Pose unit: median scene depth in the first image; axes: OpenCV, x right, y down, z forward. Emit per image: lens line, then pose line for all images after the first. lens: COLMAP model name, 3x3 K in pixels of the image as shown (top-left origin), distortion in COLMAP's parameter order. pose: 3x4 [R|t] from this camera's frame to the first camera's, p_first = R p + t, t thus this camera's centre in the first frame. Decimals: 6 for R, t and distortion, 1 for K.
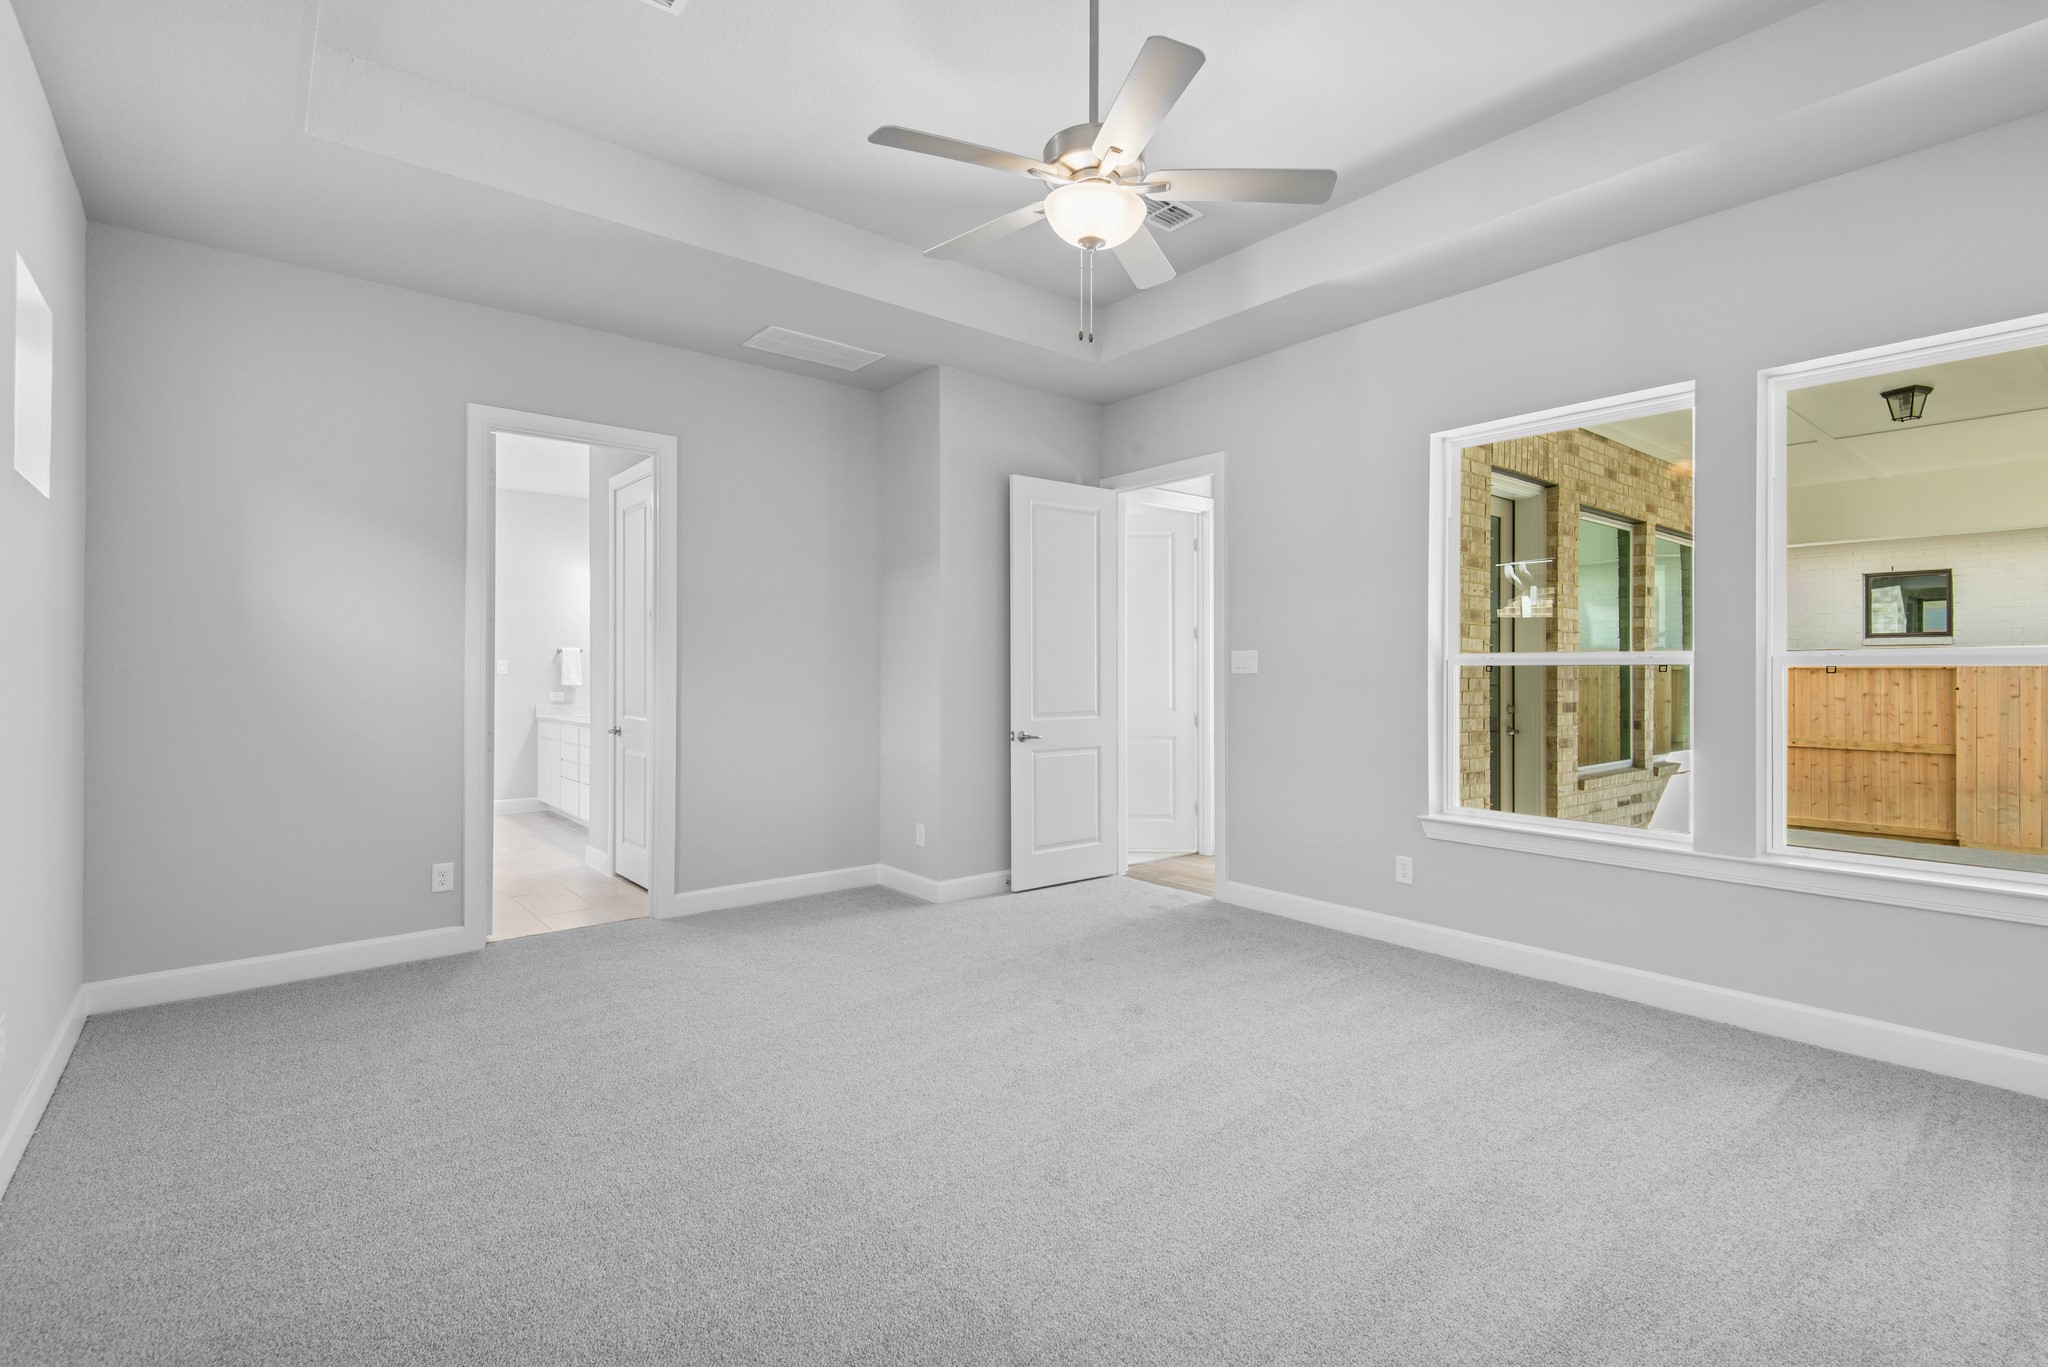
lens RADIAL K [[937.1, 0, 1043.7], [0, 937.1, 677.9], [0, 0, 1]] dist [0.019404, -0.012475]
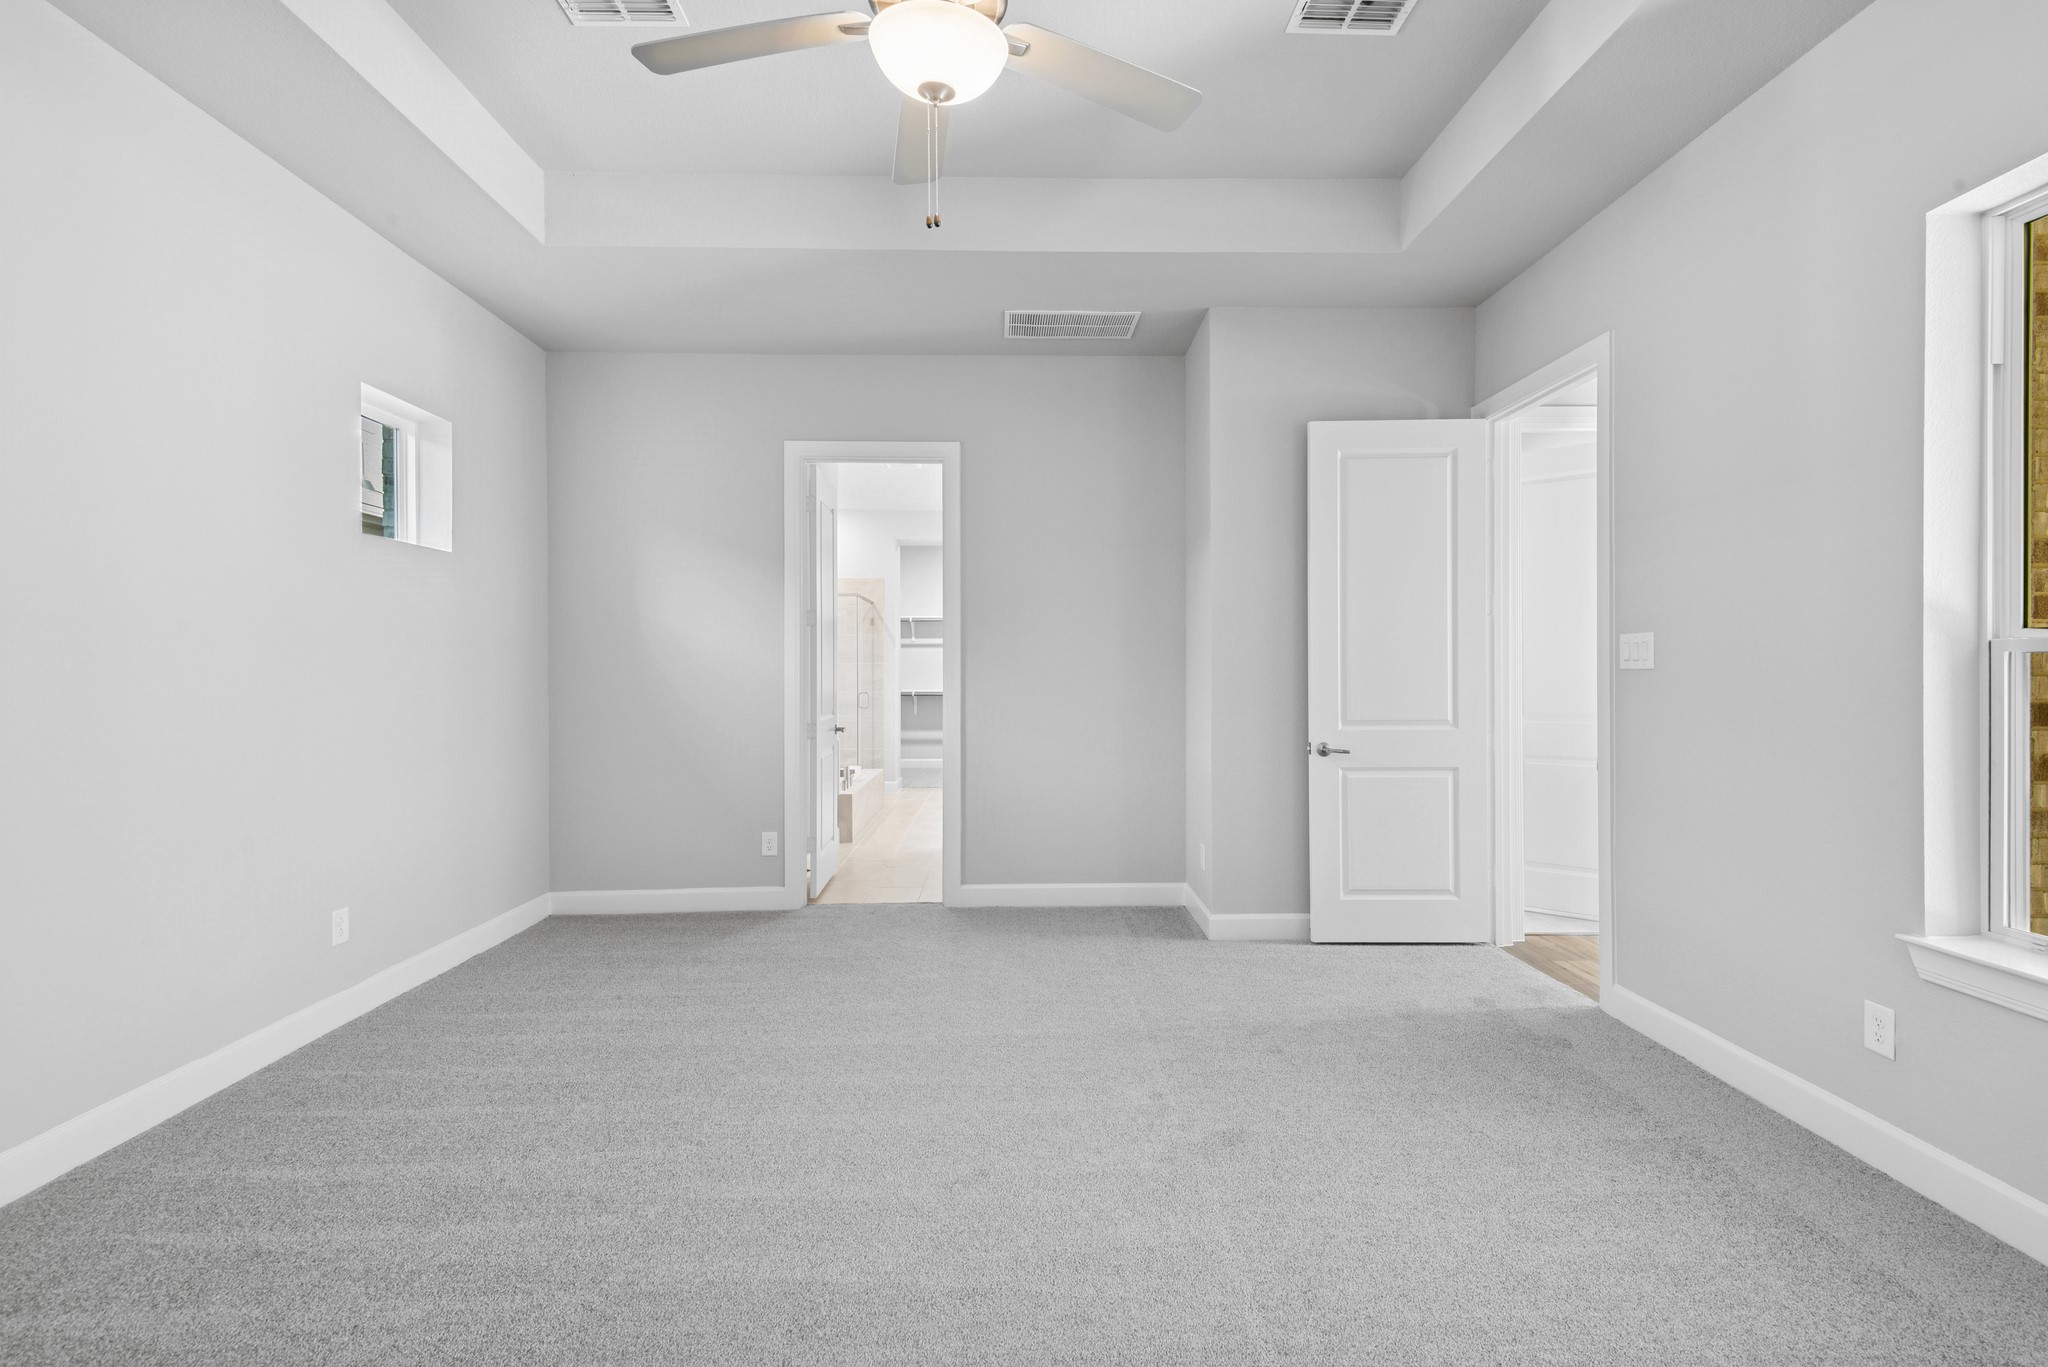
lens RADIAL K [[937.1, 0, 1009.2], [0, 937.1, 678.1], [0, 0, 1]] dist [0.019404, -0.012475]
pose [[0.783292, 0.001825, -0.621651, 0.274755], [0.002499, 0.999978, 0.006085, -0.003602], [0.621649, -0.006319, 0.783271, 0.217582]]
